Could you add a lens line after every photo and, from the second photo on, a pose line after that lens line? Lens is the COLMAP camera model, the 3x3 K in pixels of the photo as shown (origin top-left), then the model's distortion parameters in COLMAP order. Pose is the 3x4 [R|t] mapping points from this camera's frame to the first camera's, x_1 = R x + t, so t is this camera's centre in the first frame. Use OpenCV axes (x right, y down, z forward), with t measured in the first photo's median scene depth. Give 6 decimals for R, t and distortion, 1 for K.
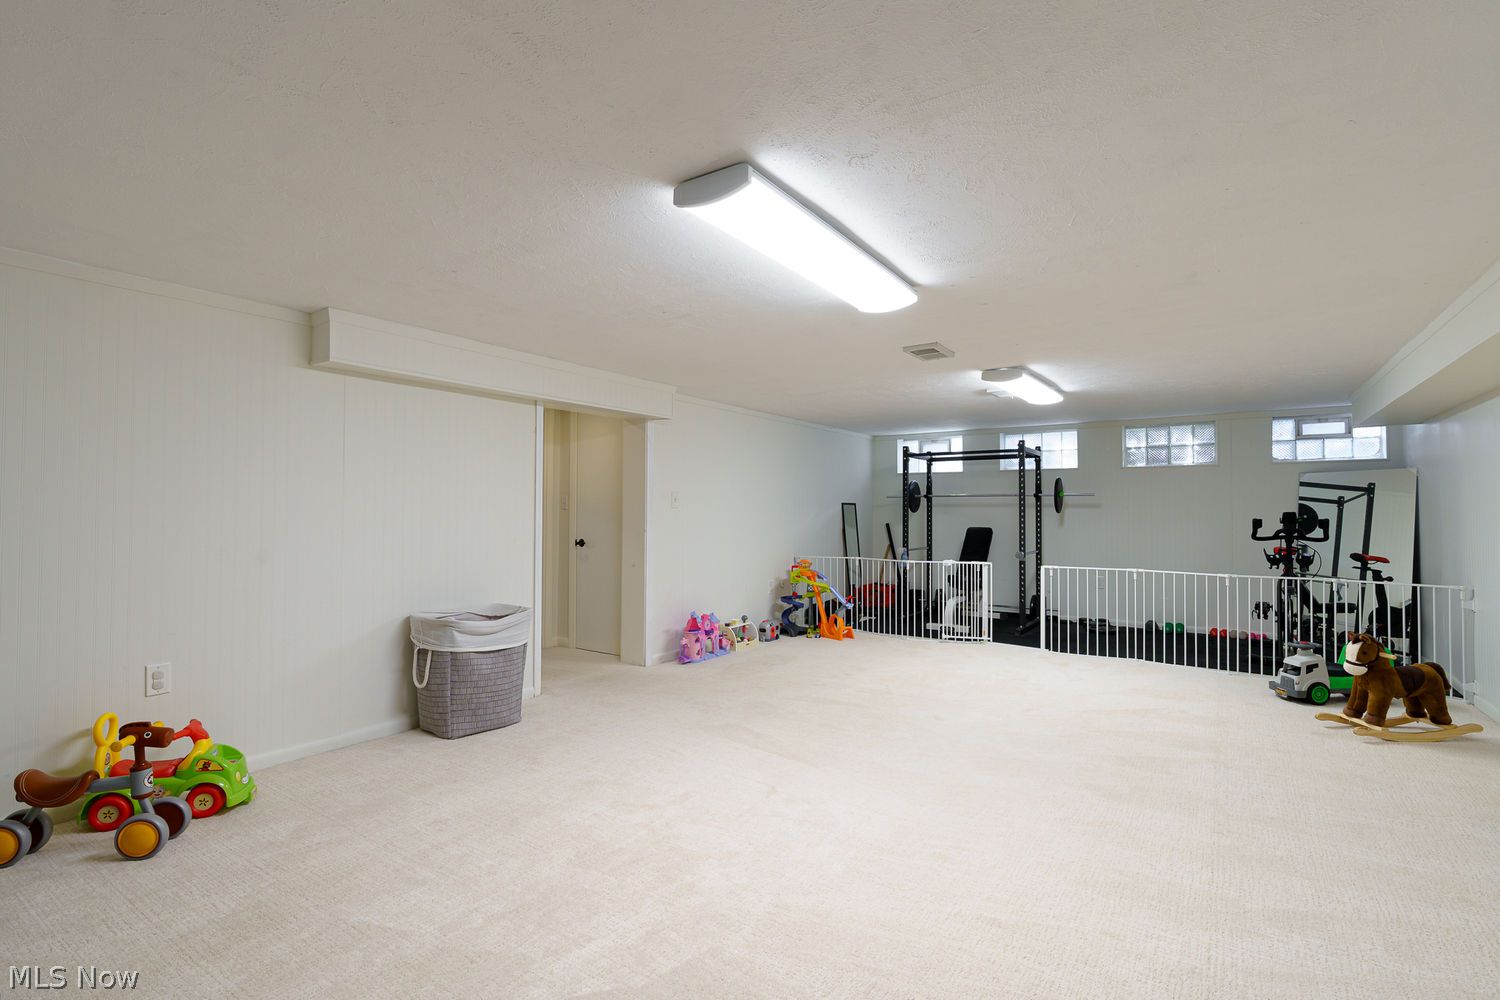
lens RADIAL K [[711.2, 0, 750.0], [0, 711.2, 500.0], [0, 0, 1]] dist [-0.003218, 0.001088]
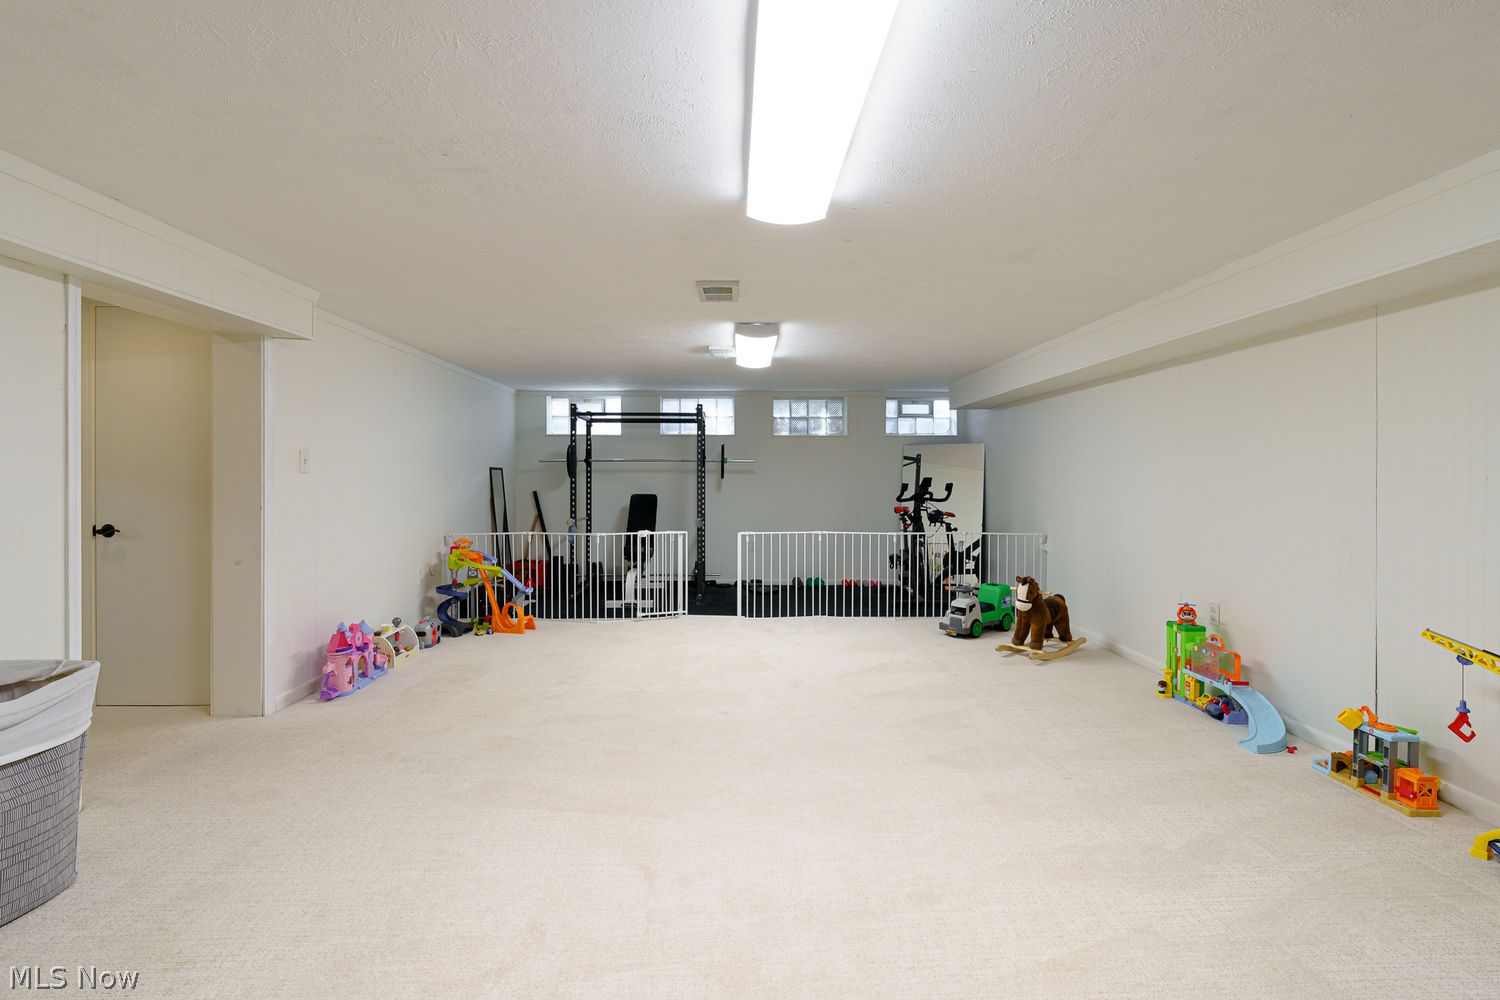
lens RADIAL K [[707.5, 0, 752.9], [0, 707.5, 480.7], [0, 0, 1]] dist [-0.016987, 0.008801]
pose [[0.801595, -0.004786, 0.597848, -0.145534], [-0.007873, 0.999797, 0.018560, 0.002384], [-0.597815, -0.019584, 0.801395, 0.184894]]
